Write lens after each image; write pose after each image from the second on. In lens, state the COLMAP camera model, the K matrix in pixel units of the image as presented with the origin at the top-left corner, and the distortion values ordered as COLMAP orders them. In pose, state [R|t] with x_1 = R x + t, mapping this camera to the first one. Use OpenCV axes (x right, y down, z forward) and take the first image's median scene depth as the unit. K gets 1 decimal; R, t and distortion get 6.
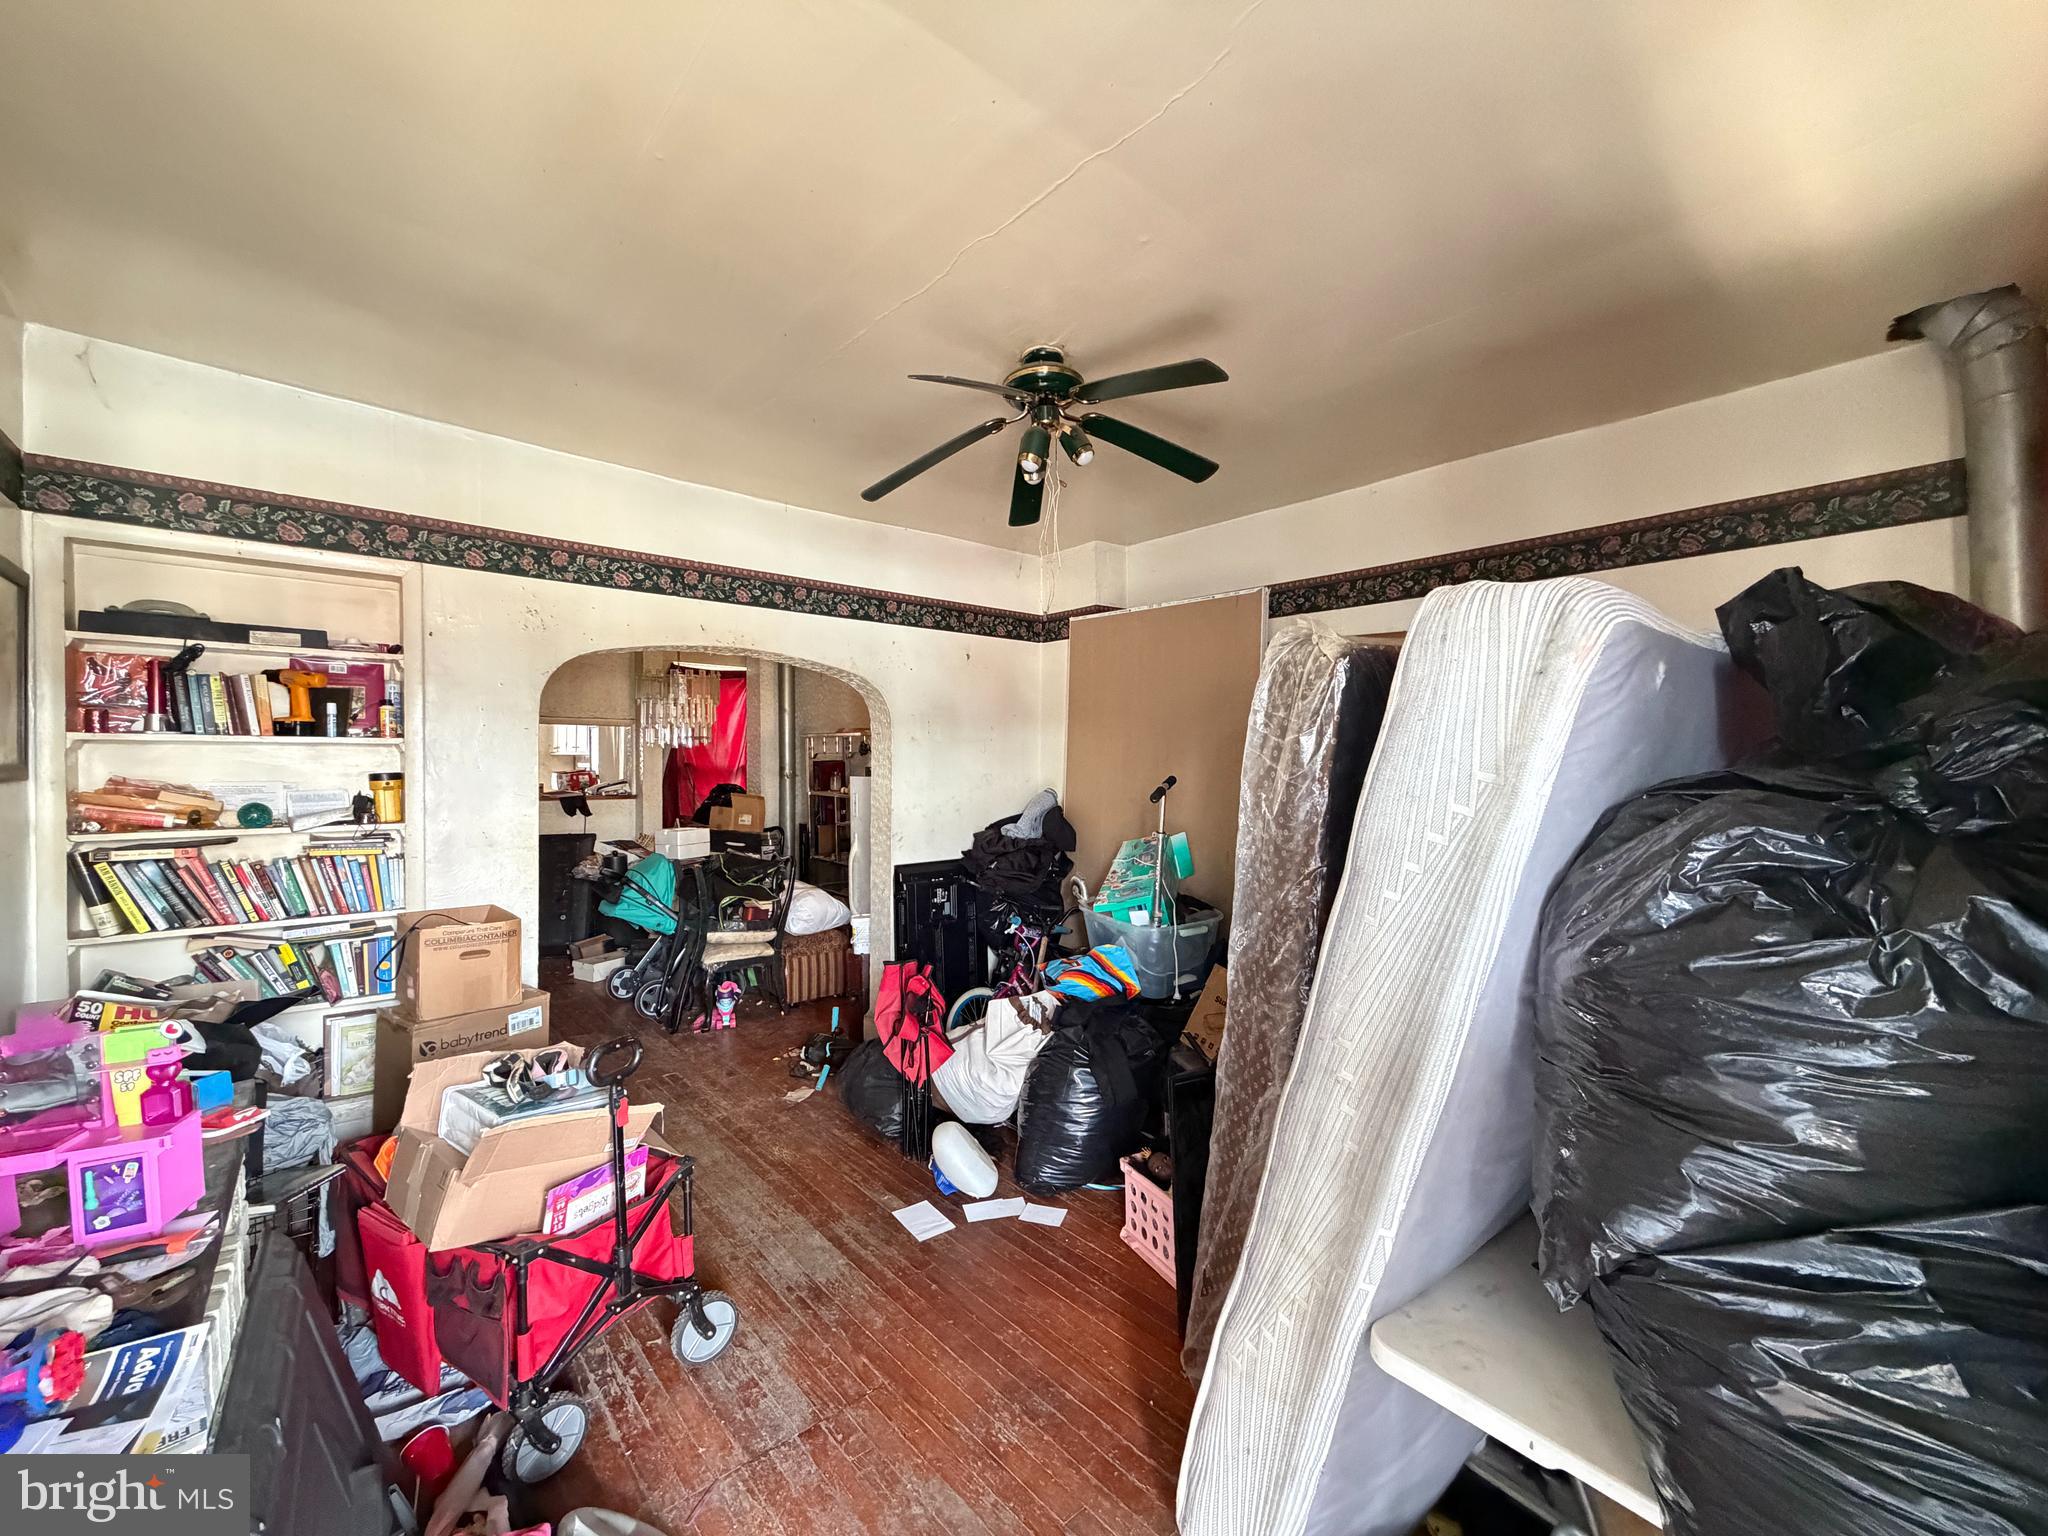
lens RADIAL K [[812.7, 0, 1017.7], [0, 812.7, 775.2], [0, 0, 1]] dist [0.000031, 0.000039]
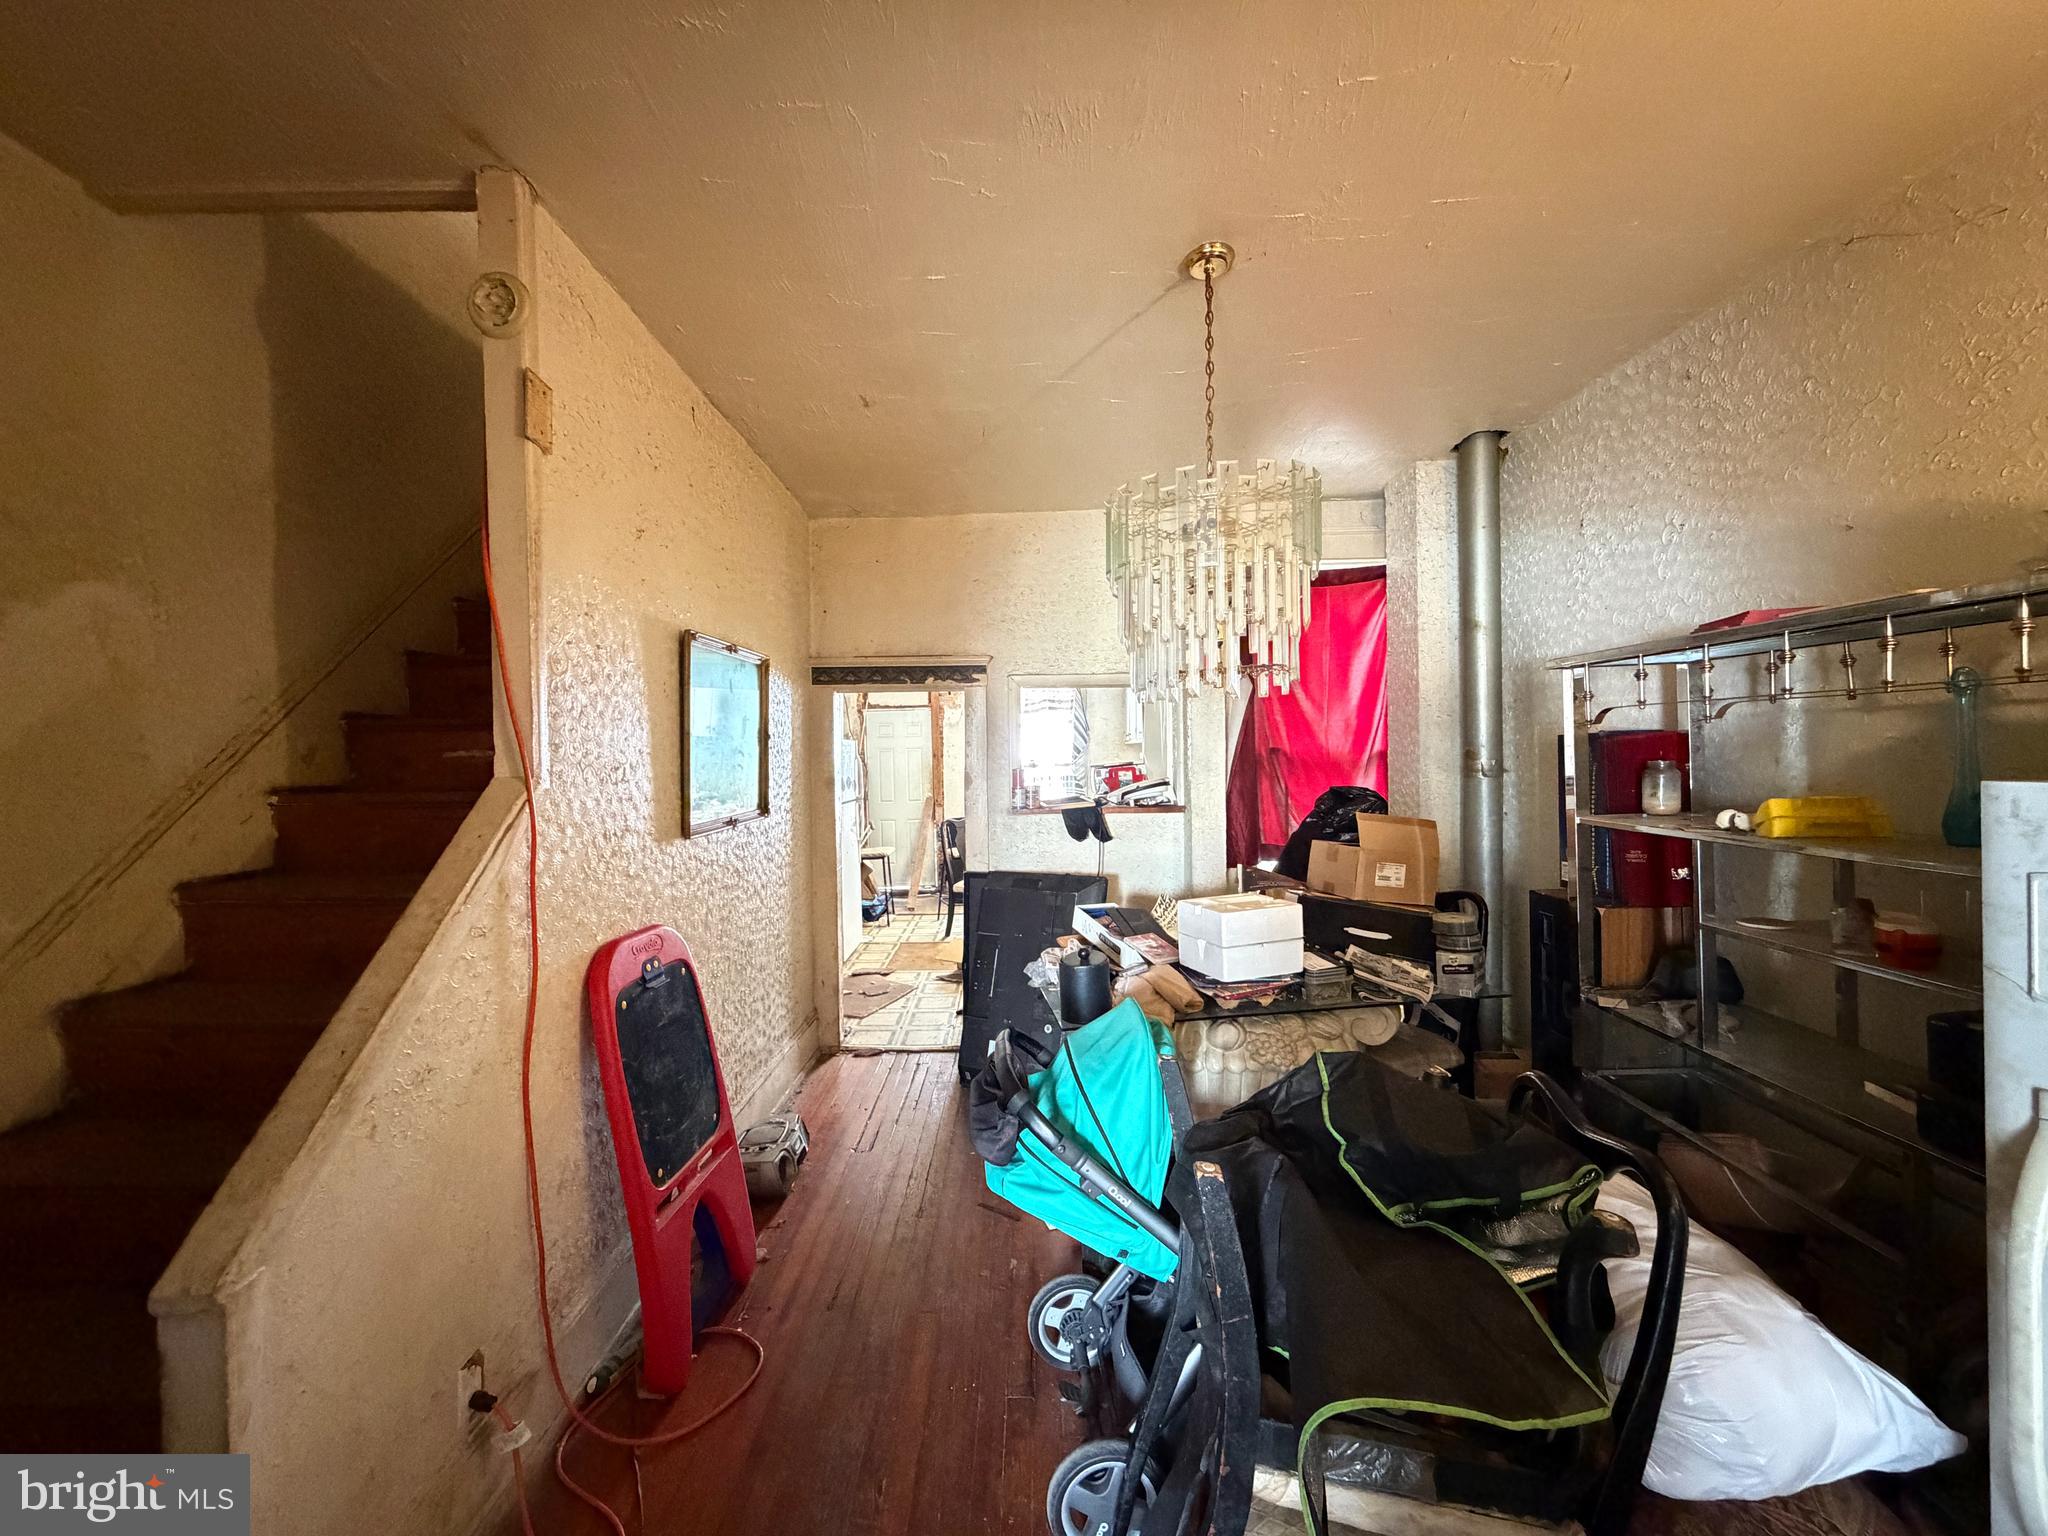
lens RADIAL K [[812.7, 0, 1022.4], [0, 812.7, 765.3], [0, 0, 1]] dist [0.000031, 0.000039]
pose [[0.746498, -0.006753, -0.665354, -0.184099], [0.004148, 0.999976, -0.005496, -0.001160], [0.665375, 0.001343, 0.746508, 0.520844]]
